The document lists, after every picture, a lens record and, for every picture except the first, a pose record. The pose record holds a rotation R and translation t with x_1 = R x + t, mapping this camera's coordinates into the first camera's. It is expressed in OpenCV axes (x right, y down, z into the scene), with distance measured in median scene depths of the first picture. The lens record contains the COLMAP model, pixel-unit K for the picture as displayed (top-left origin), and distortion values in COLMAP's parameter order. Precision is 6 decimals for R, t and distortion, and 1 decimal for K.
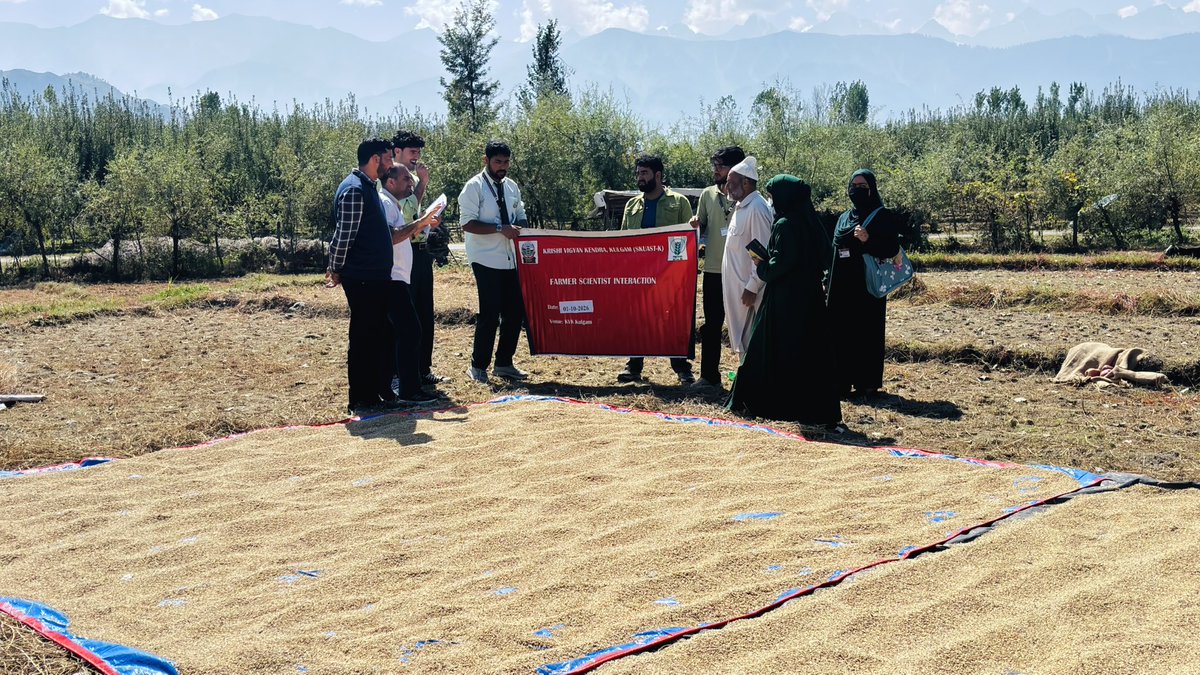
lens RADIAL K [[1399.5, 0, 610.3], [0, 1399.5, 313.5], [0, 0, 1]] dist [0.143869, -0.468443]
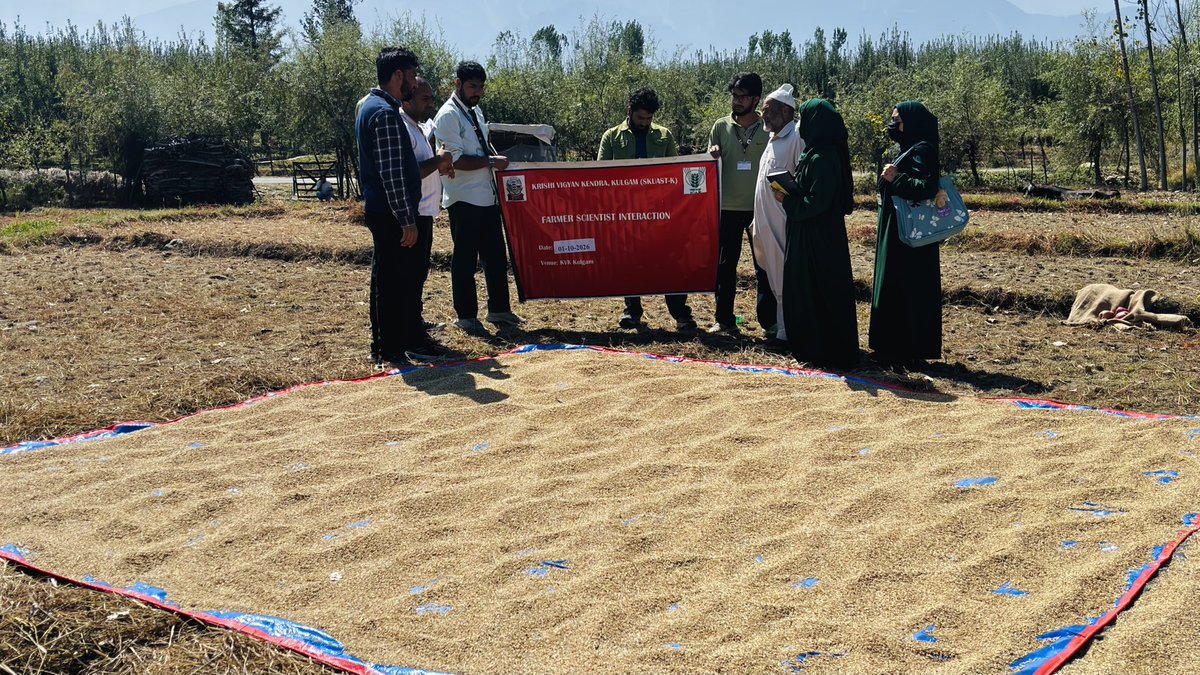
lens RADIAL K [[1397.9, 0, 588.7], [0, 1397.9, 337.1], [0, 0, 1]] dist [0.146167, -0.476651]
pose [[0.988093, -0.006295, 0.153731, -0.155518], [-0.002908, 0.998220, 0.059567, 0.000271], [-0.153832, -0.059304, 0.986316, 0.093127]]
